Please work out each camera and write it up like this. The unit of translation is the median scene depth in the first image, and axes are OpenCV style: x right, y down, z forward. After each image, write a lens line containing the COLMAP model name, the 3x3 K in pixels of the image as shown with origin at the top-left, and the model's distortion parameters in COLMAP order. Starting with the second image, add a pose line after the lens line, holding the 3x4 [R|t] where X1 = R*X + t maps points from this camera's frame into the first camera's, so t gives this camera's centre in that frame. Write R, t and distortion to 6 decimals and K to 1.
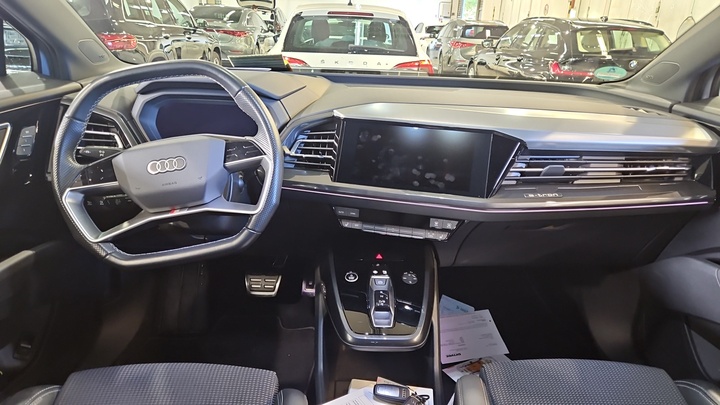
lens RADIAL K [[484.9, 0, 360.0], [0, 484.9, 202.5], [0, 0, 1]] dist [0.041239, -0.001117]
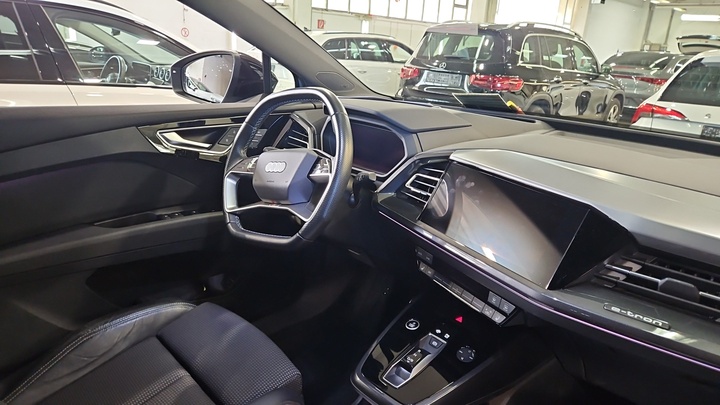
lens RADIAL K [[484.9, 0, 360.0], [0, 484.9, 202.5], [0, 0, 1]] dist [0.041239, -0.001117]
pose [[0.692670, 0.226863, -0.684646, 0.518442], [-0.283784, 0.958404, 0.030465, -0.073583], [0.663079, 0.173190, 0.728238, 0.223381]]
